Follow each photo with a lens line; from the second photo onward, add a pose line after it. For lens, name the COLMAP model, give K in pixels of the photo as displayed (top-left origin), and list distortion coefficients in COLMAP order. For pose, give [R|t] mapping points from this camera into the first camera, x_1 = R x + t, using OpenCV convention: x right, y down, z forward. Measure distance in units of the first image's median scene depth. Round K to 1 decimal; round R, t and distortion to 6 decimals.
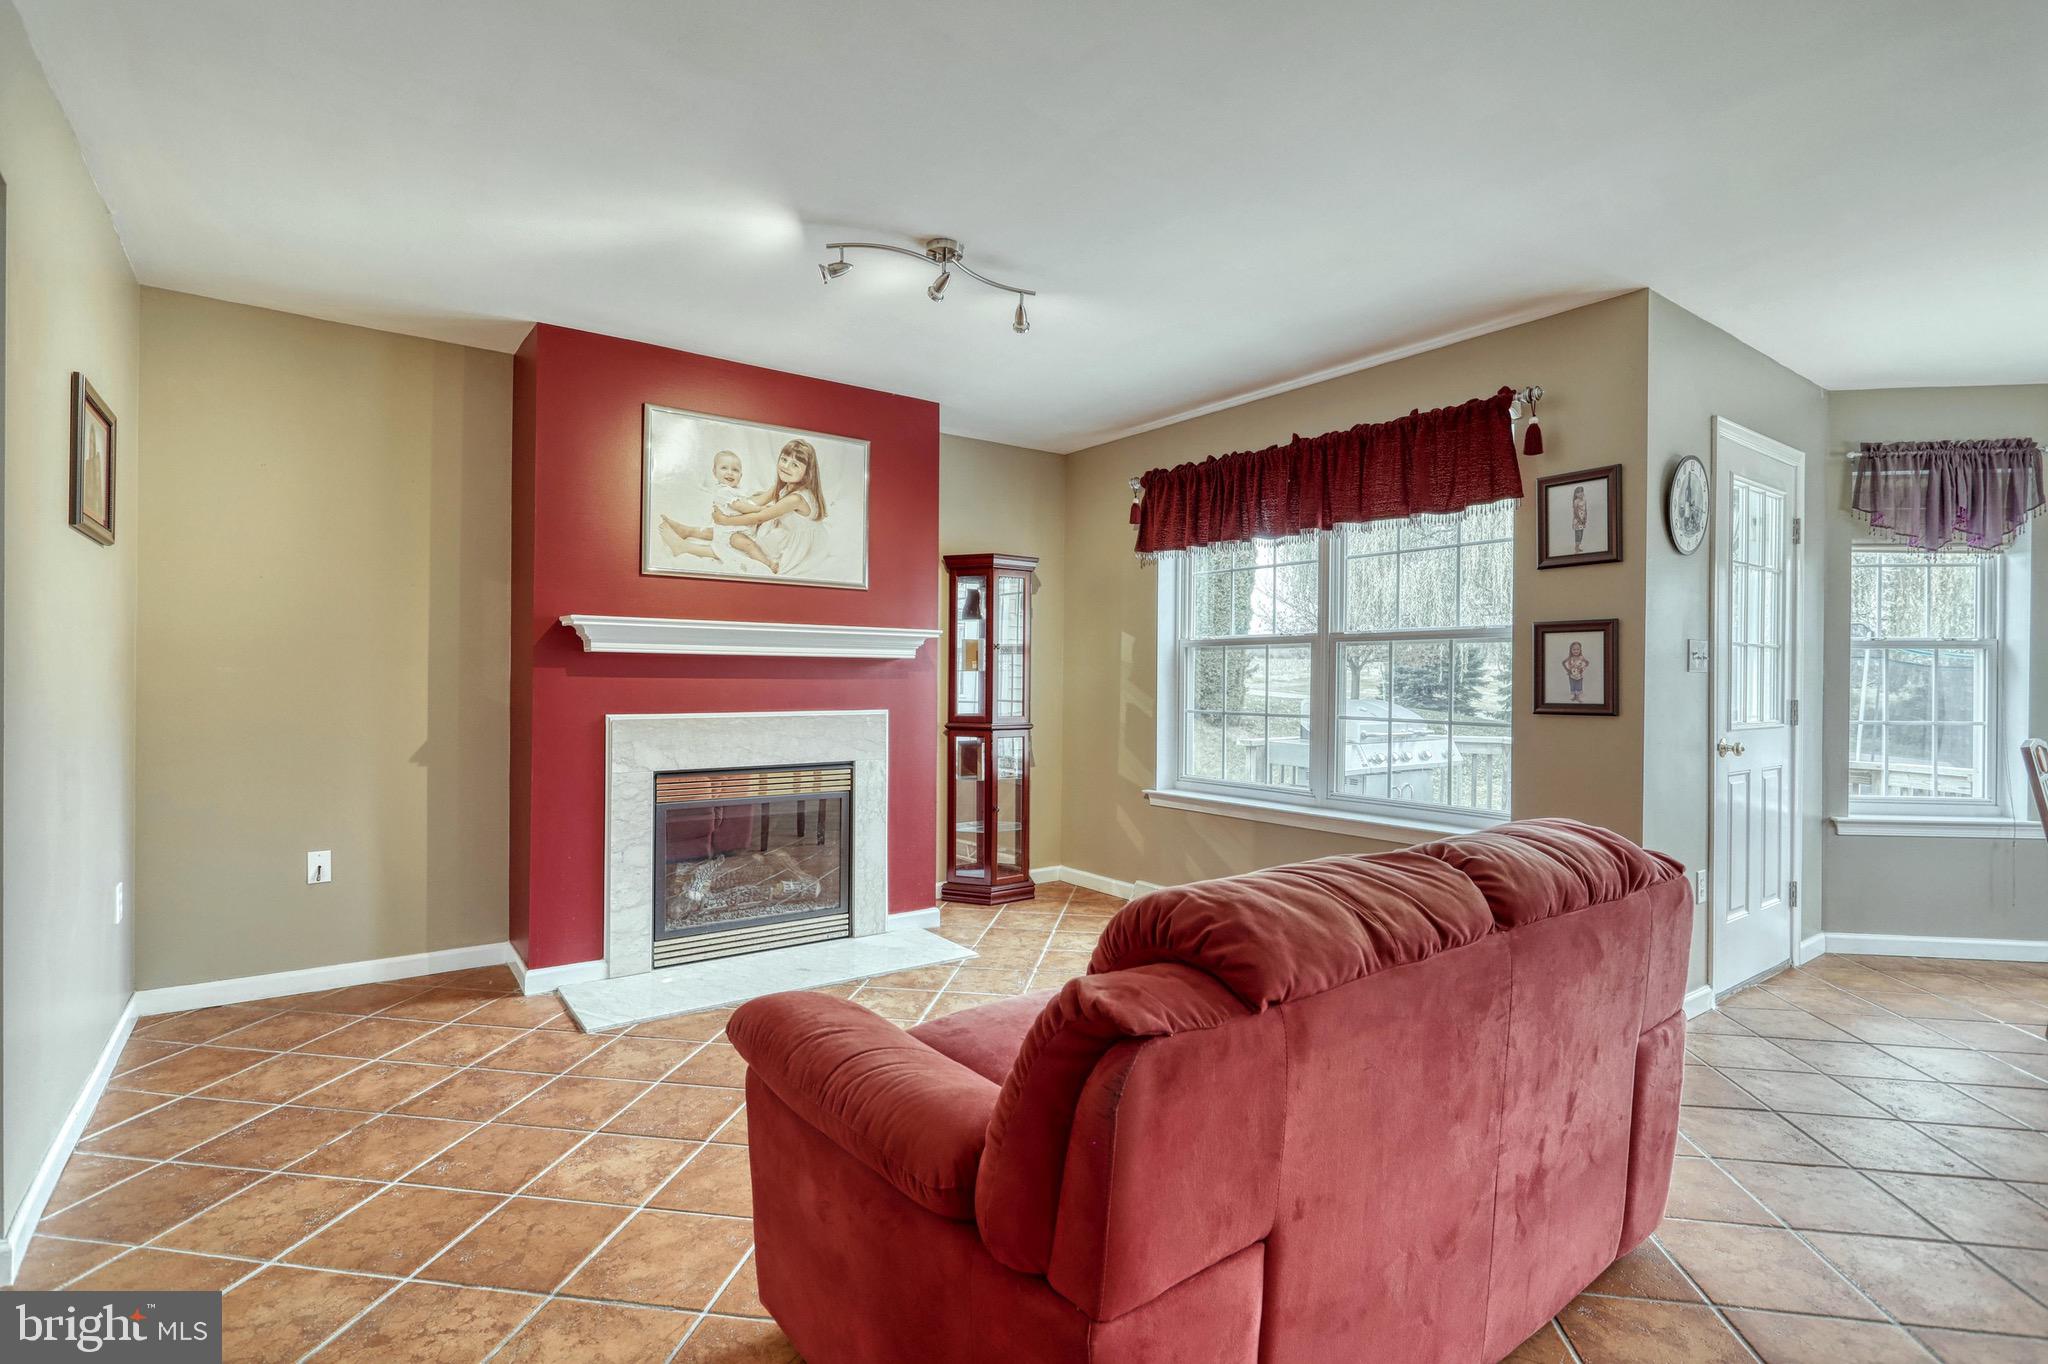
lens RADIAL K [[981.5, 0, 1029.2], [0, 981.5, 670.8], [0, 0, 1]] dist [0.001235, 0.000235]
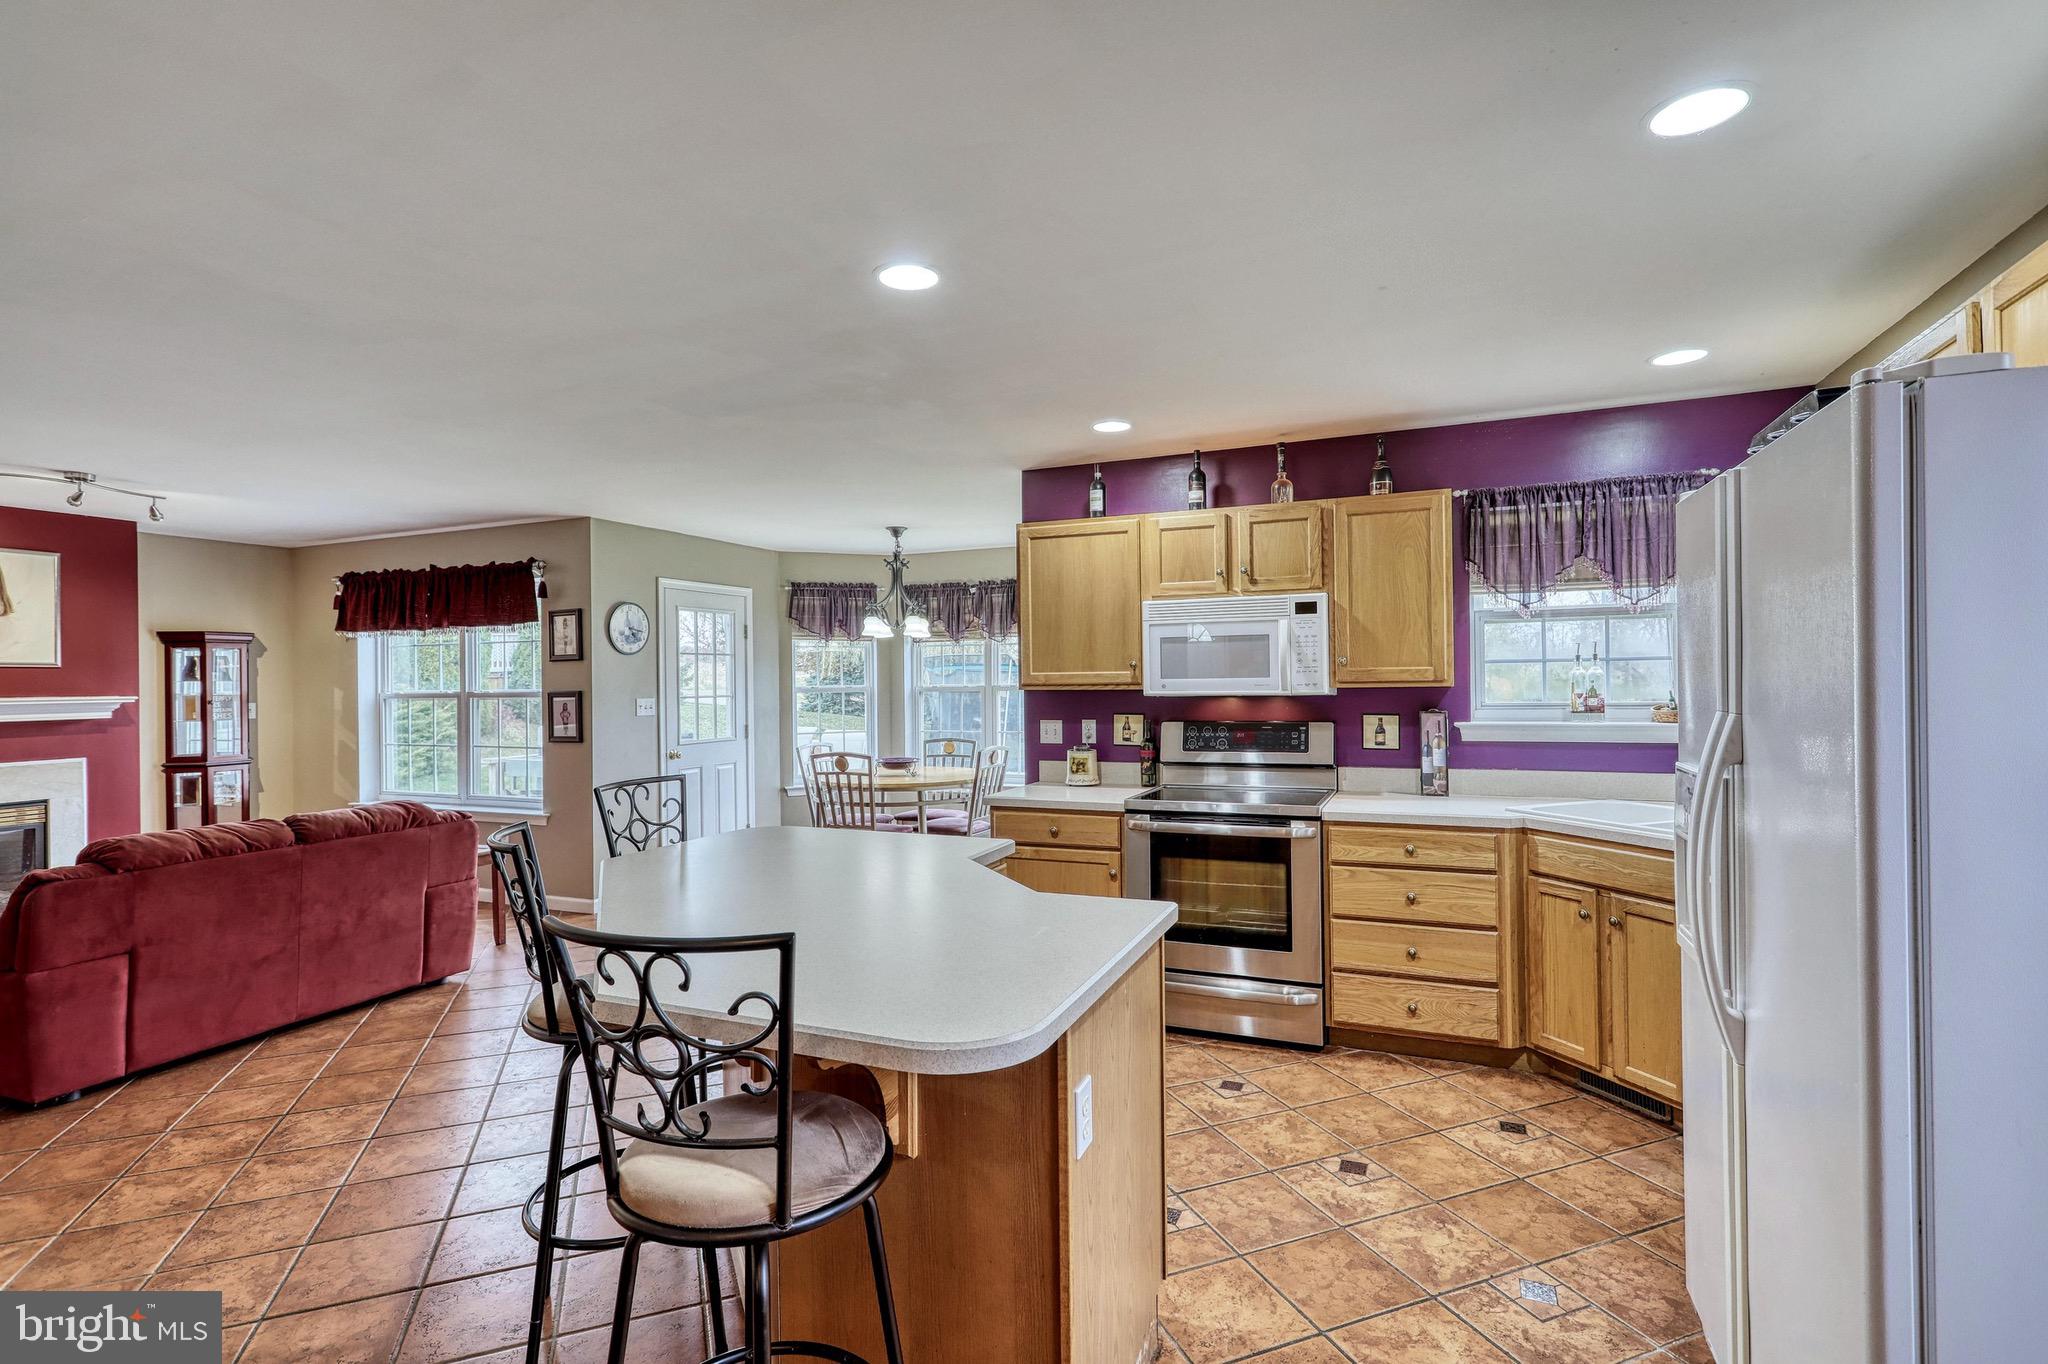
lens RADIAL K [[980.4, 0, 1024.0], [0, 980.4, 682.0], [0, 0, 1]] dist [-0.001193, -0.000079]
pose [[0.868371, -0.020690, 0.495483, 0.318941], [0.016626, 0.999782, 0.012610, -0.061706], [-0.495636, -0.002712, 0.868526, -0.809208]]
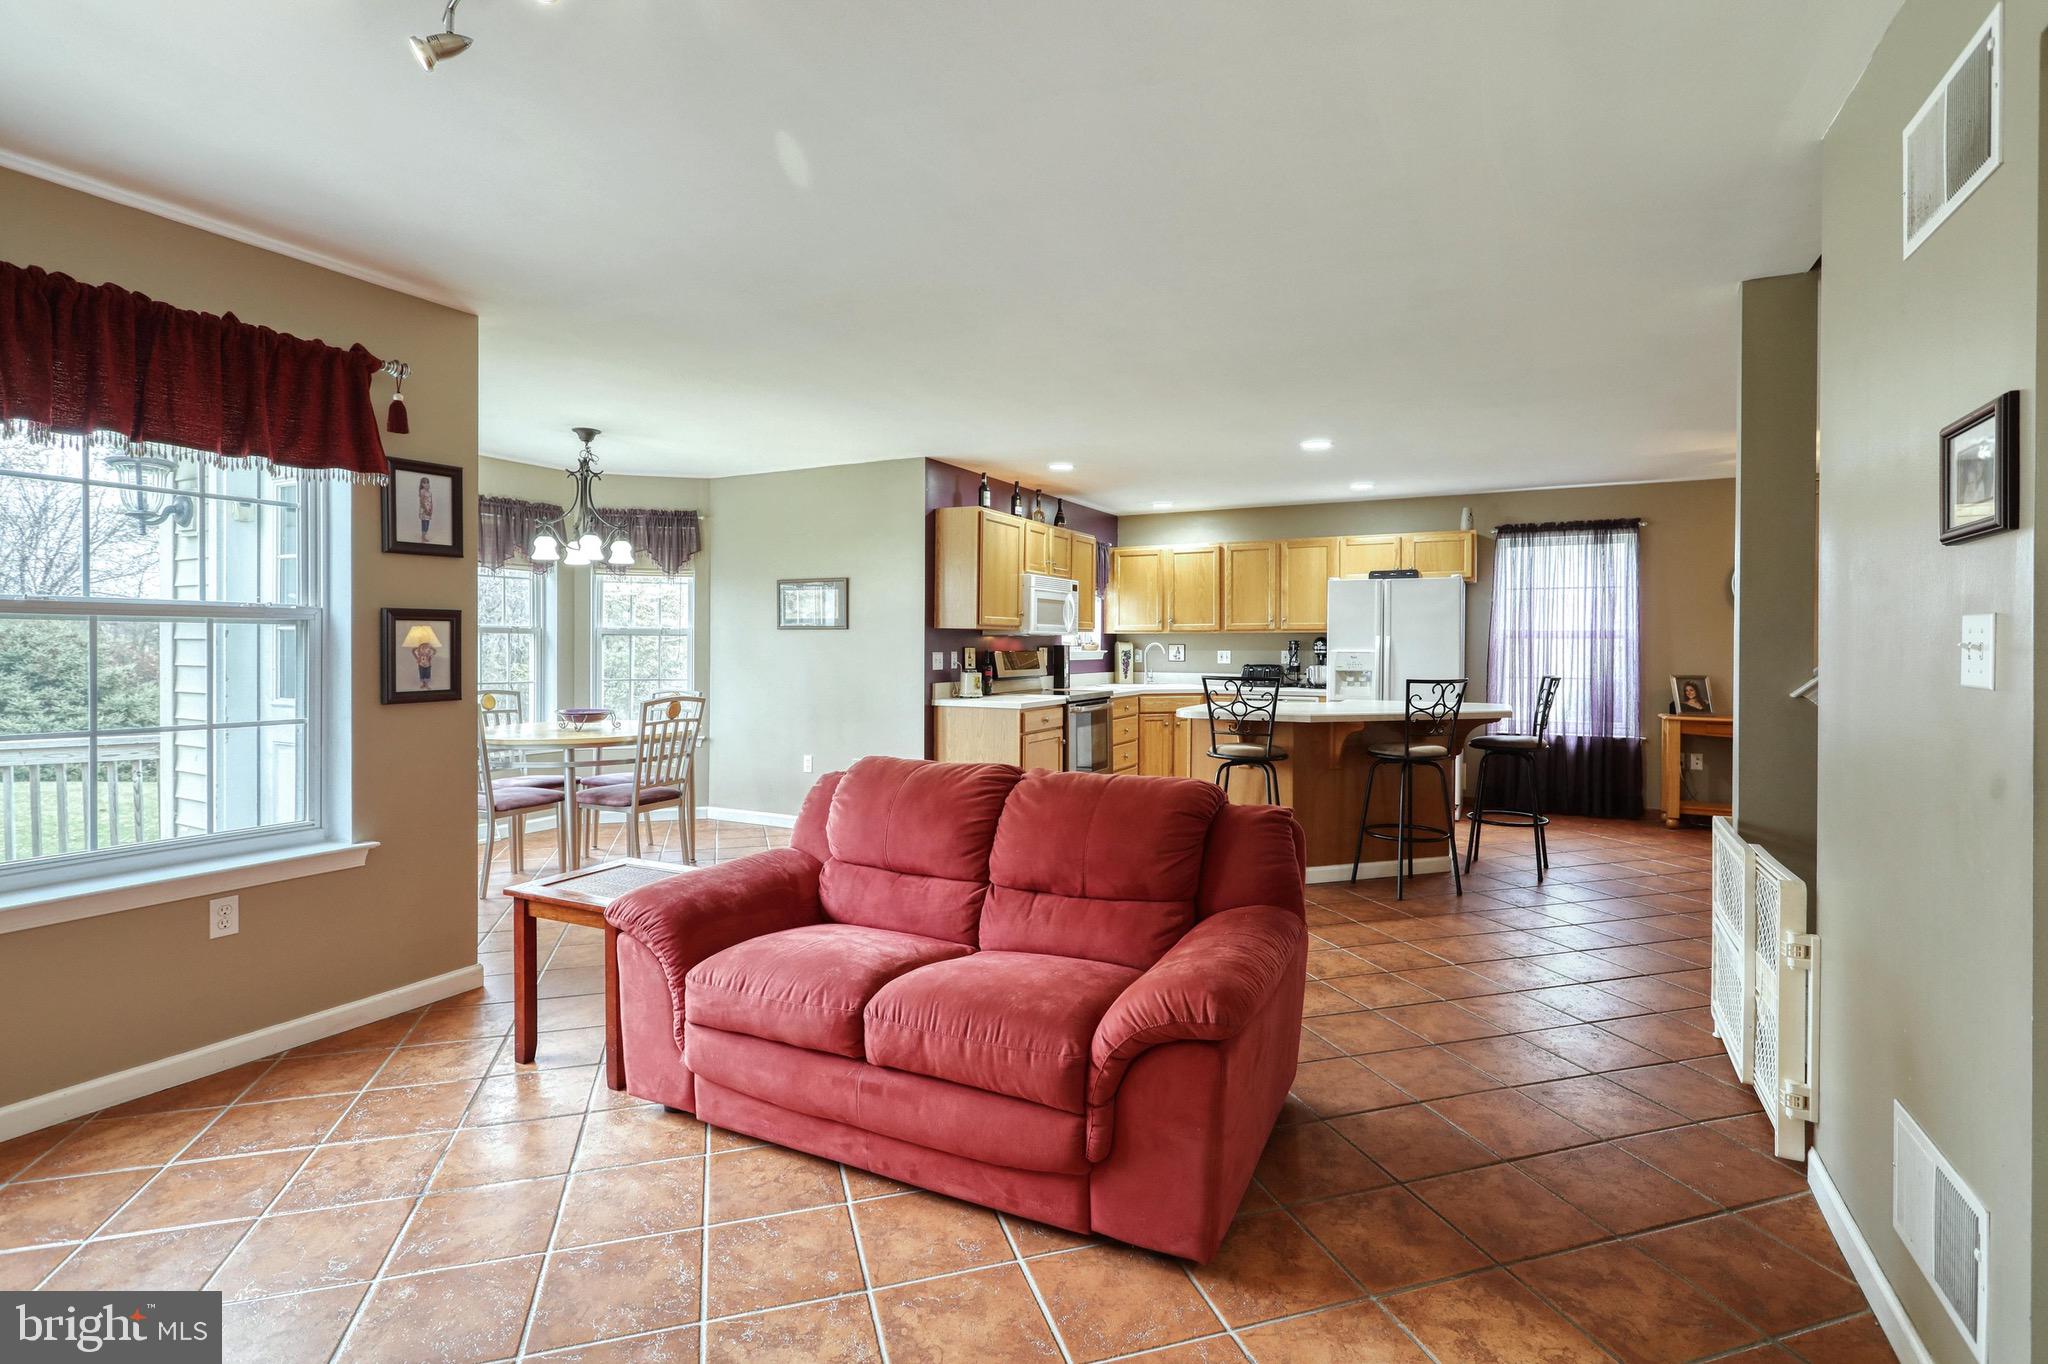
lens RADIAL K [[970.0, 0, 1015.6], [0, 970.0, 657.0], [0, 0, 1]] dist [0.002868, 0.000544]
pose [[-0.427702, -0.021923, 0.903654, -0.495400], [-0.014085, 0.999746, 0.017587, -0.022644], [-0.903810, -0.005206, -0.427902, 0.709687]]
